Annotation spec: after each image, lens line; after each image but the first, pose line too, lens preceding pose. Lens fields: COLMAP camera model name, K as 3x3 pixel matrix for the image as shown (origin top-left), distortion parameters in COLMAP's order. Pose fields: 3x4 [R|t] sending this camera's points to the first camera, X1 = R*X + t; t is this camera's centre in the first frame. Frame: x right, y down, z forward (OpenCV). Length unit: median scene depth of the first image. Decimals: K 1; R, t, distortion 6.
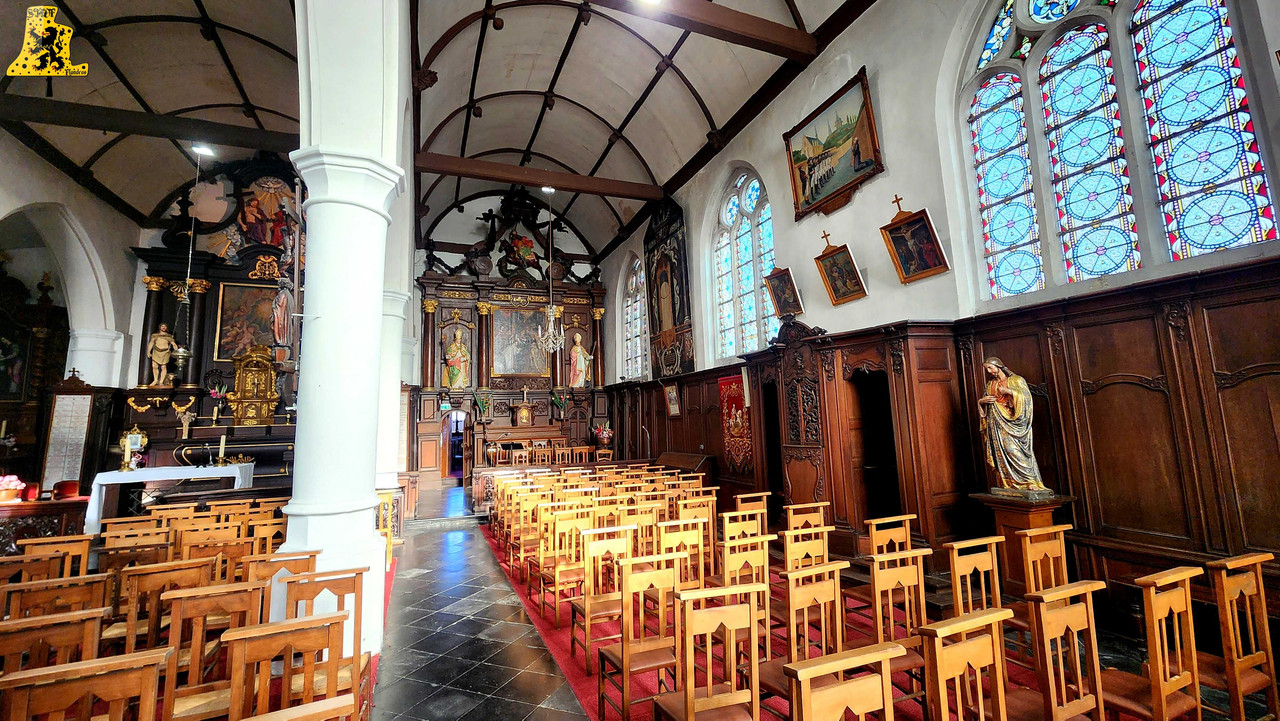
lens RADIAL K [[528.2, 0, 641.6], [0, 528.2, 357.1], [0, 0, 1]] dist [-0.002506, -0.000473]
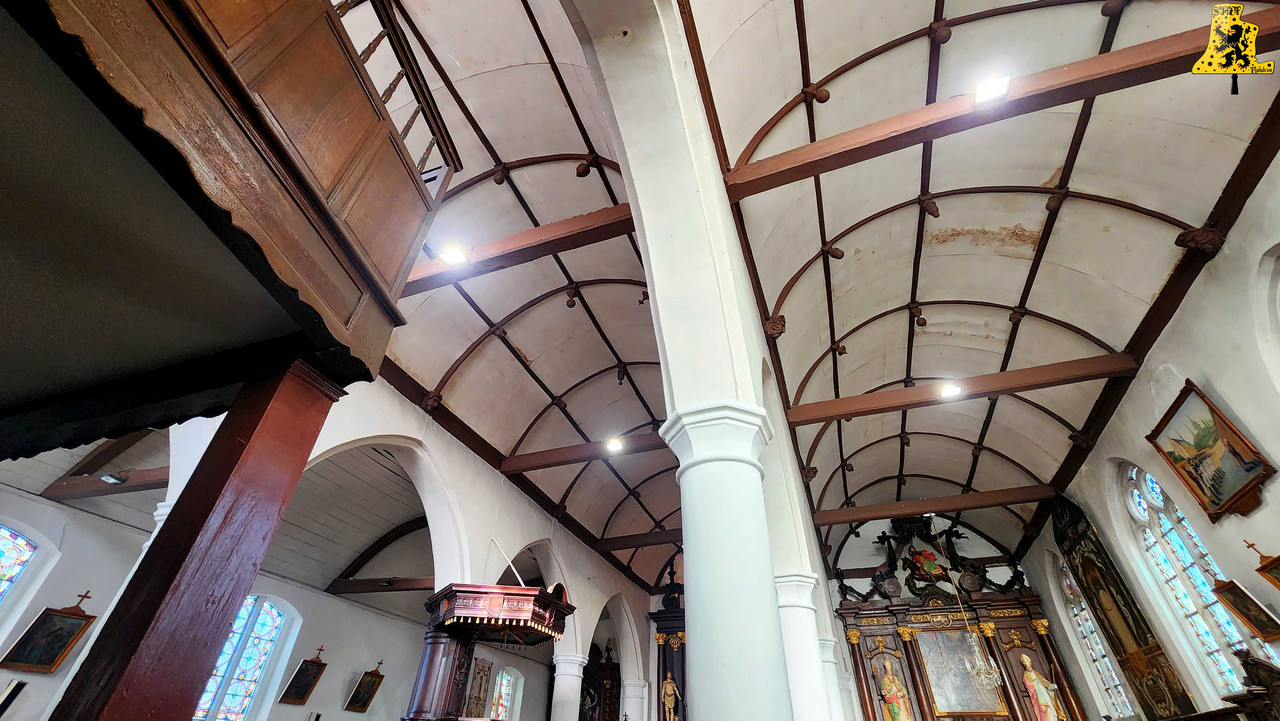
lens RADIAL K [[528.2, 0, 632.6], [0, 528.2, 348.4], [0, 0, 1]] dist [-0.002506, -0.000473]
pose [[0.735871, -0.388261, -0.554750, 0.133723], [0.040655, 0.843132, -0.536167, -0.048348], [0.675900, 0.371997, 0.636221, -0.298682]]
